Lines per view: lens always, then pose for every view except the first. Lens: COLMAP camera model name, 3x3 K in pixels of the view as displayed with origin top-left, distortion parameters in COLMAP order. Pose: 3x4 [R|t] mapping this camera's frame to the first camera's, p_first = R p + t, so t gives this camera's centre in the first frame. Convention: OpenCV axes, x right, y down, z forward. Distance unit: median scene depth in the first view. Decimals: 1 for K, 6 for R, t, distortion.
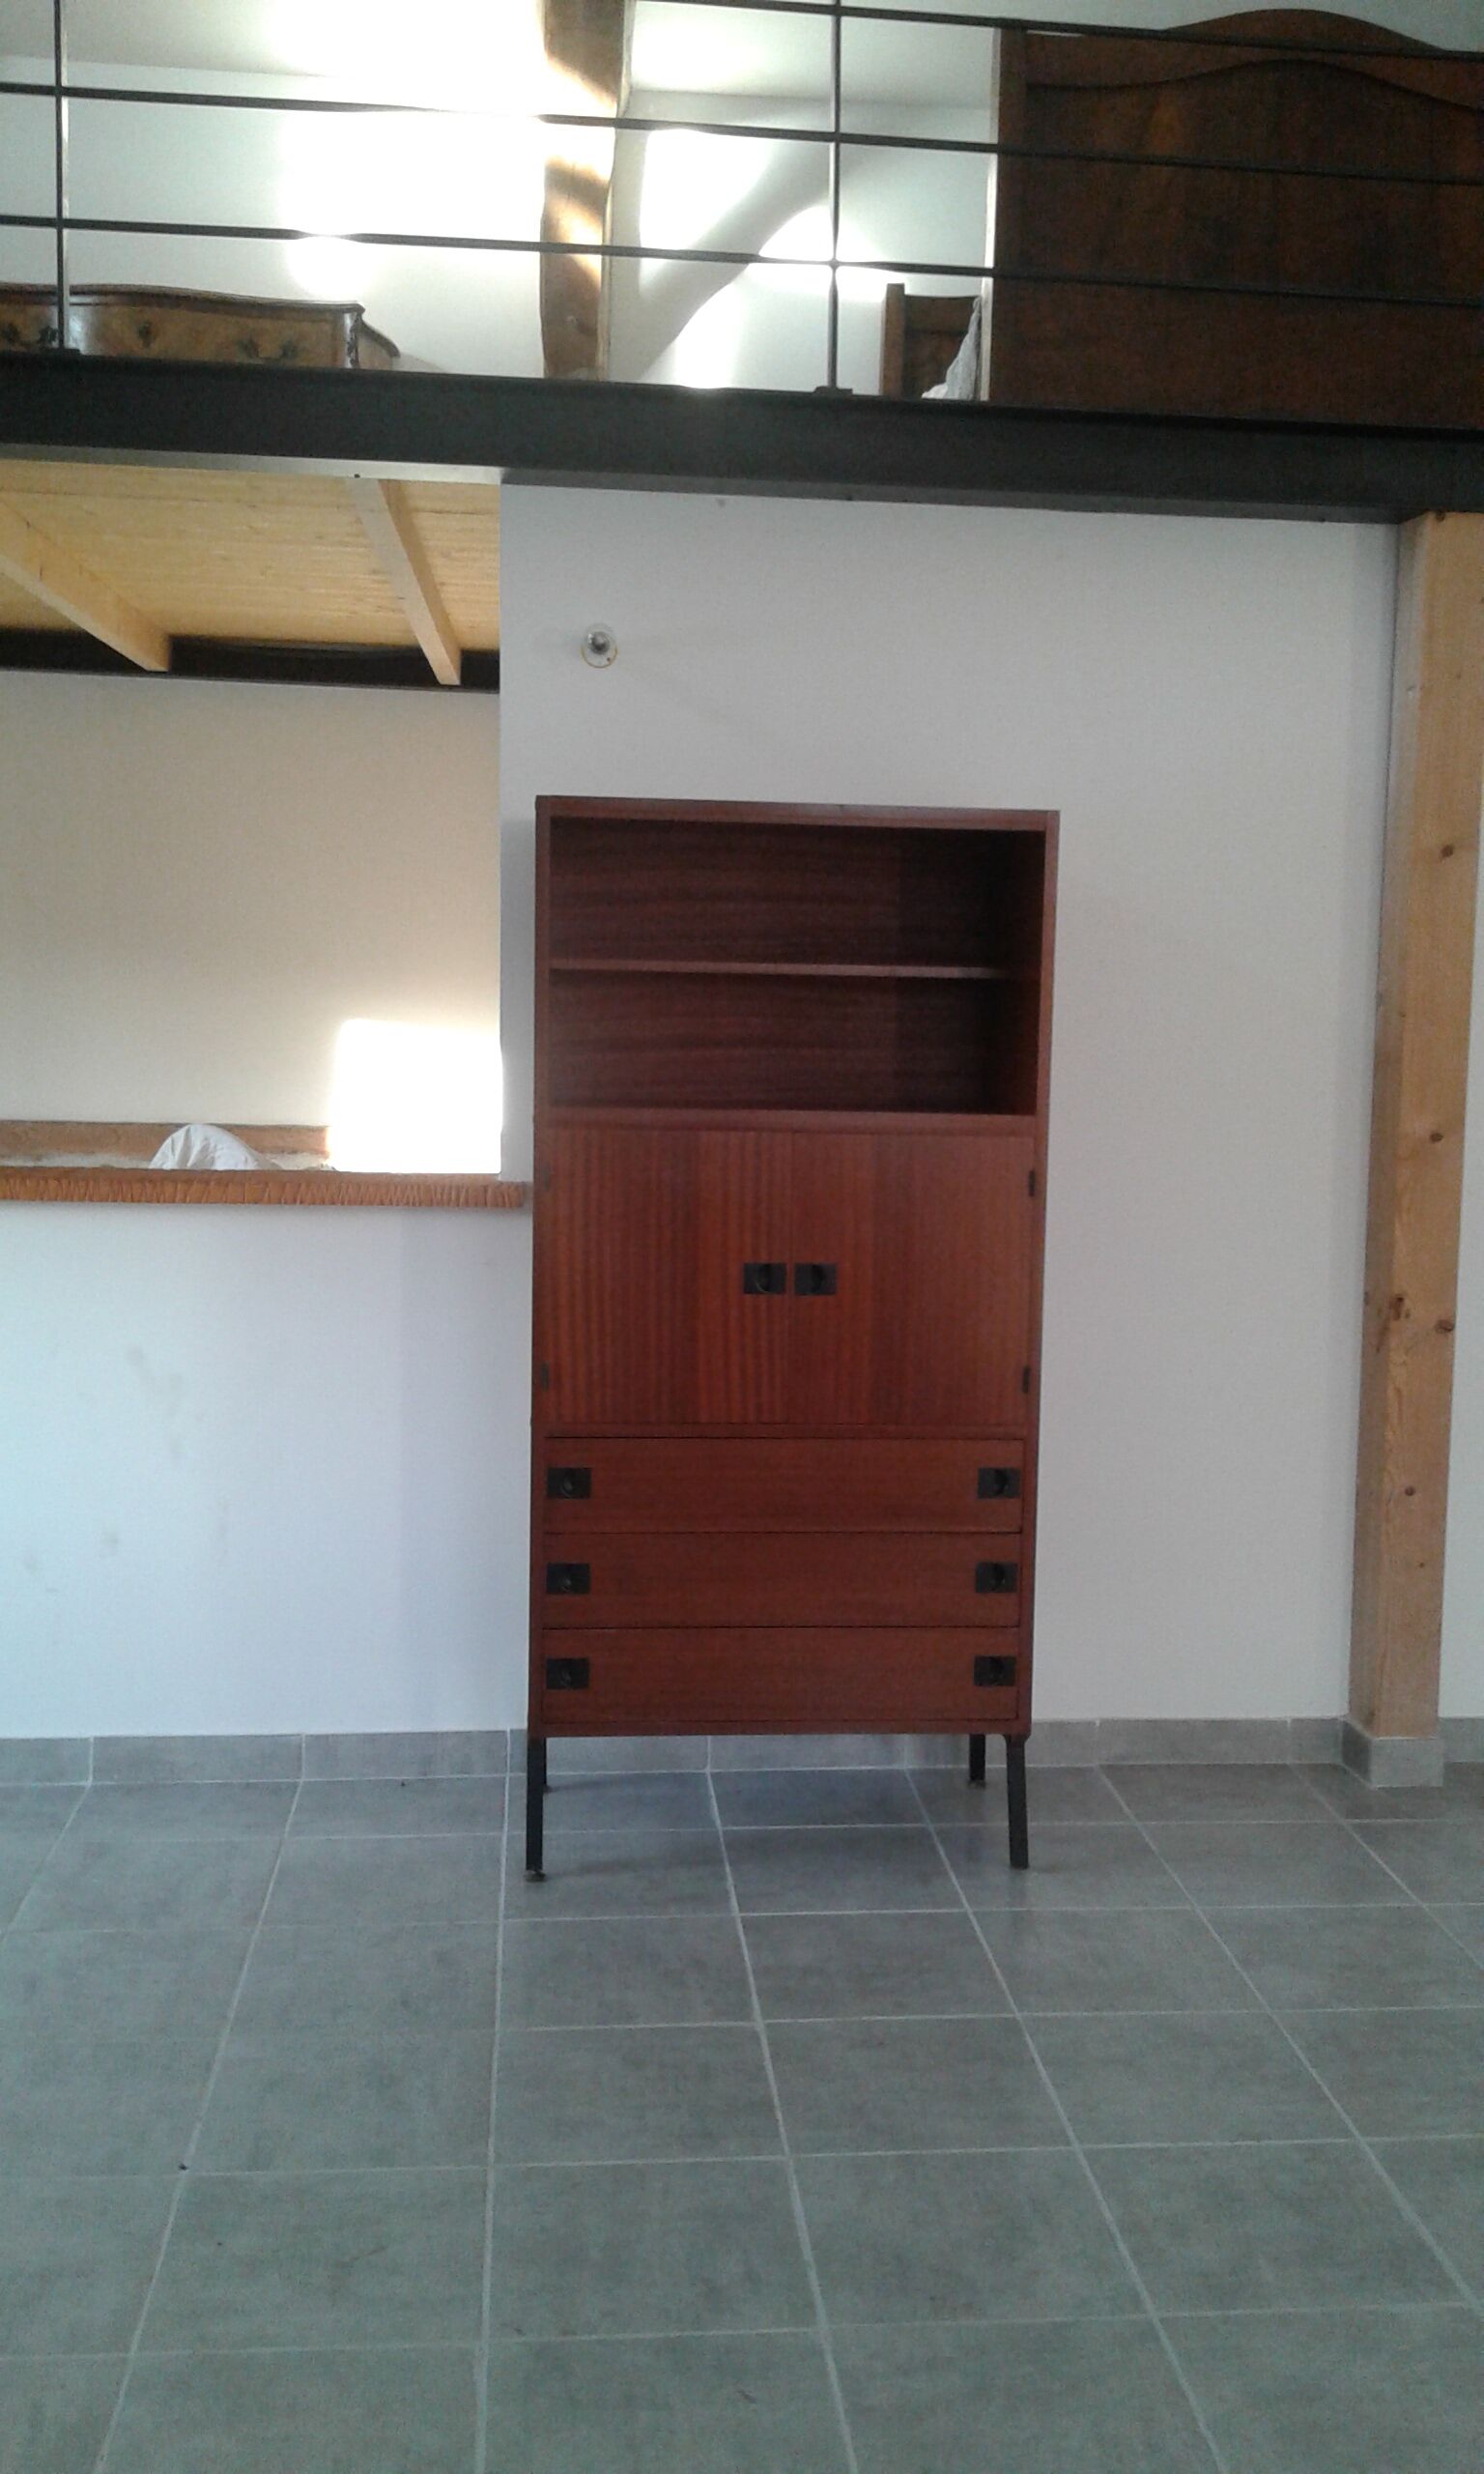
lens RADIAL K [[2293.4, 0, 770.5], [0, 2293.4, 1214.2], [0, 0, 1]] dist [0.117385, -0.292899]
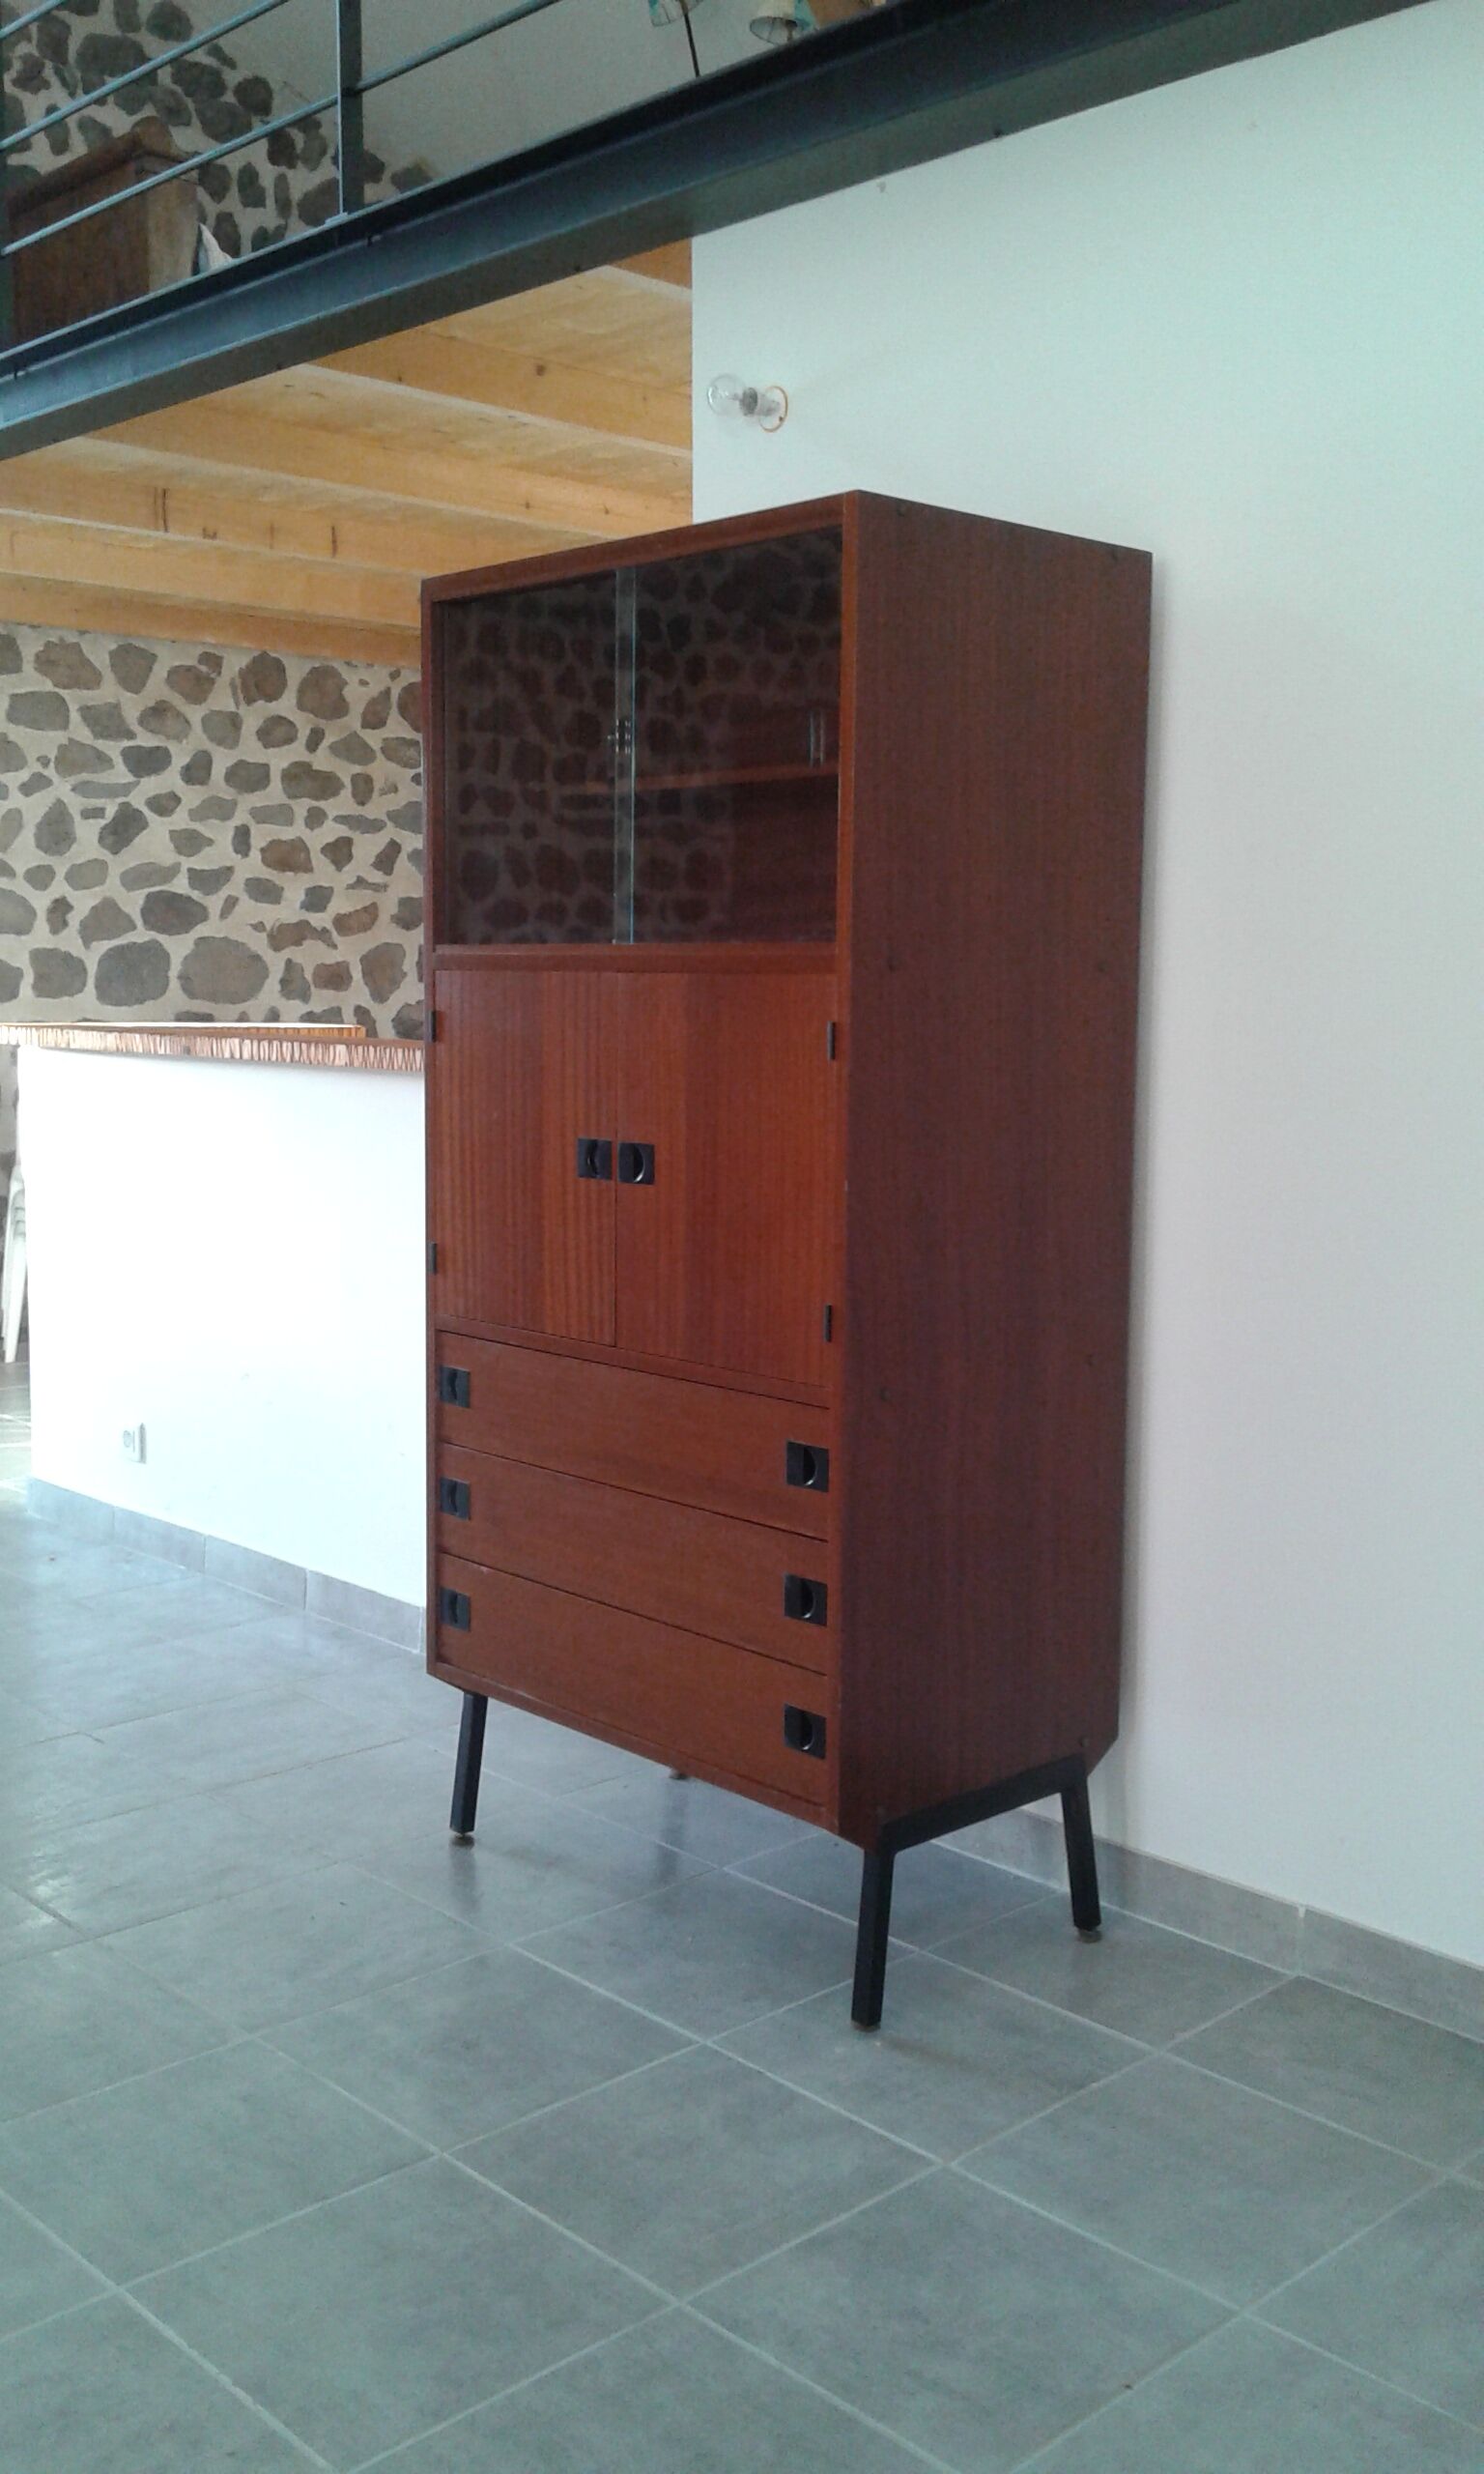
lens RADIAL K [[2293.4, 0, 770.5], [0, 2293.4, 1214.2], [0, 0, 1]] dist [0.117385, -0.292899]
pose [[0.623473, 0.066308, -0.779028, 0.636321], [-0.077410, 0.996737, 0.022885, 0.023613], [0.778003, 0.046036, 0.626572, 0.540300]]
